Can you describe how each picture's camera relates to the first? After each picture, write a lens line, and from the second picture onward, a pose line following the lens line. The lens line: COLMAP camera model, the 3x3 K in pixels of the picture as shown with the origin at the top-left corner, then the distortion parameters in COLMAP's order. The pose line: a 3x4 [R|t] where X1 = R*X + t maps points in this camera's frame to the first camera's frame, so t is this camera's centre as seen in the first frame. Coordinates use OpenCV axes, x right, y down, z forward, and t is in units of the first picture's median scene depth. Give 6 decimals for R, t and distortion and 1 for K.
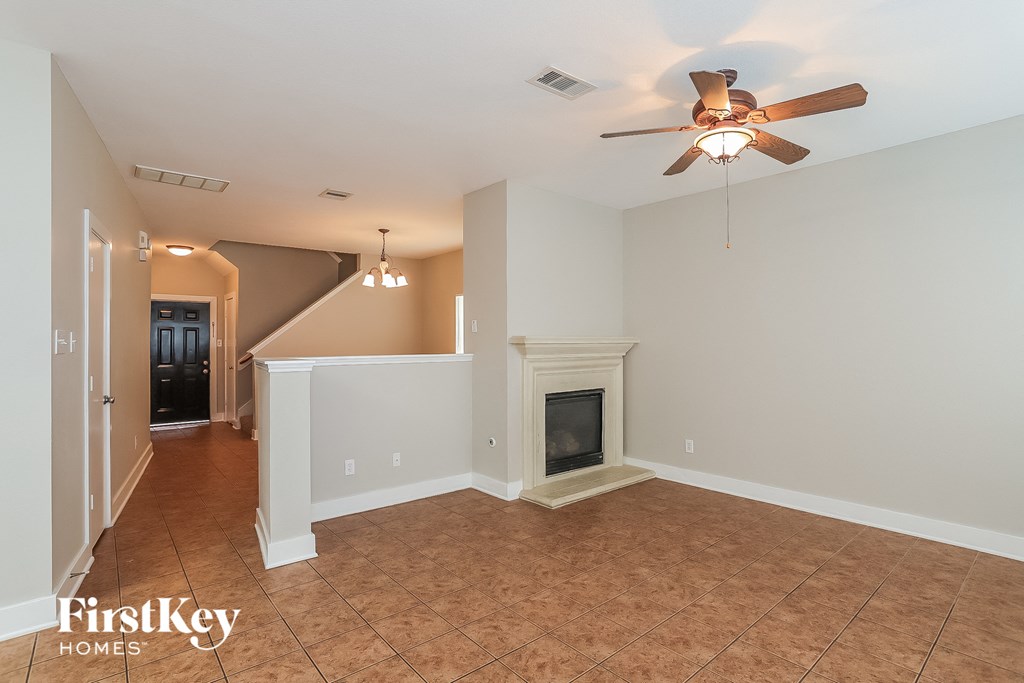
lens RADIAL K [[503.7, 0, 518.4], [0, 503.7, 341.4], [0, 0, 1]] dist [-0.071839, 0.039192]
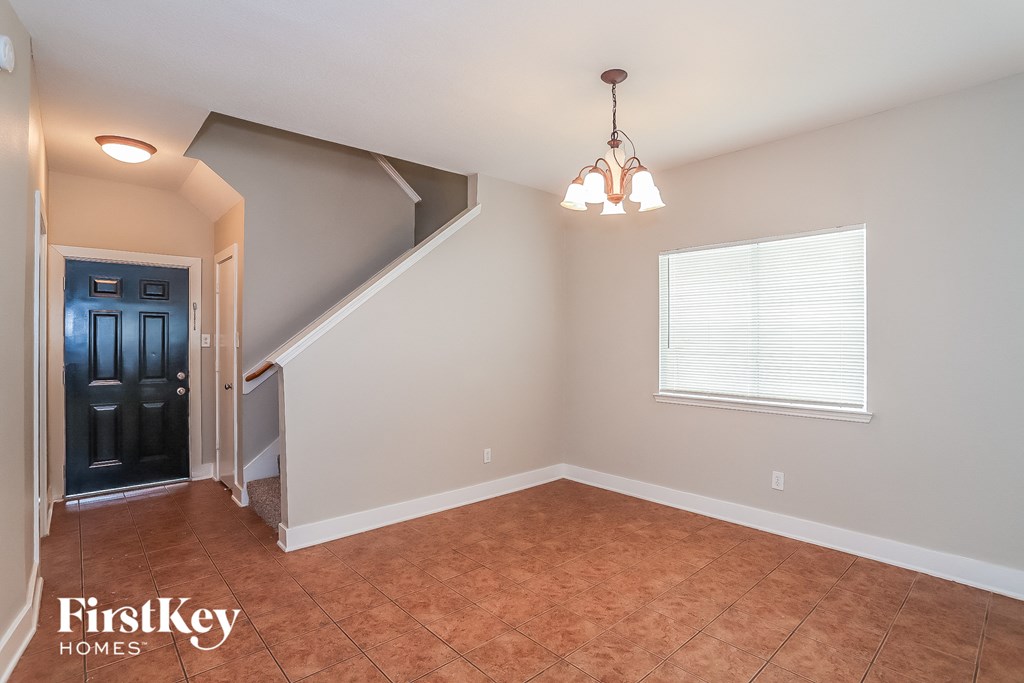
lens RADIAL K [[503.7, 0, 518.4], [0, 503.7, 341.4], [0, 0, 1]] dist [-0.071839, 0.039192]
pose [[0.999587, 0.002365, 0.028639, -0.274325], [-0.002425, 0.999995, 0.002081, 0.002642], [-0.028634, -0.002150, 0.999588, 0.441586]]
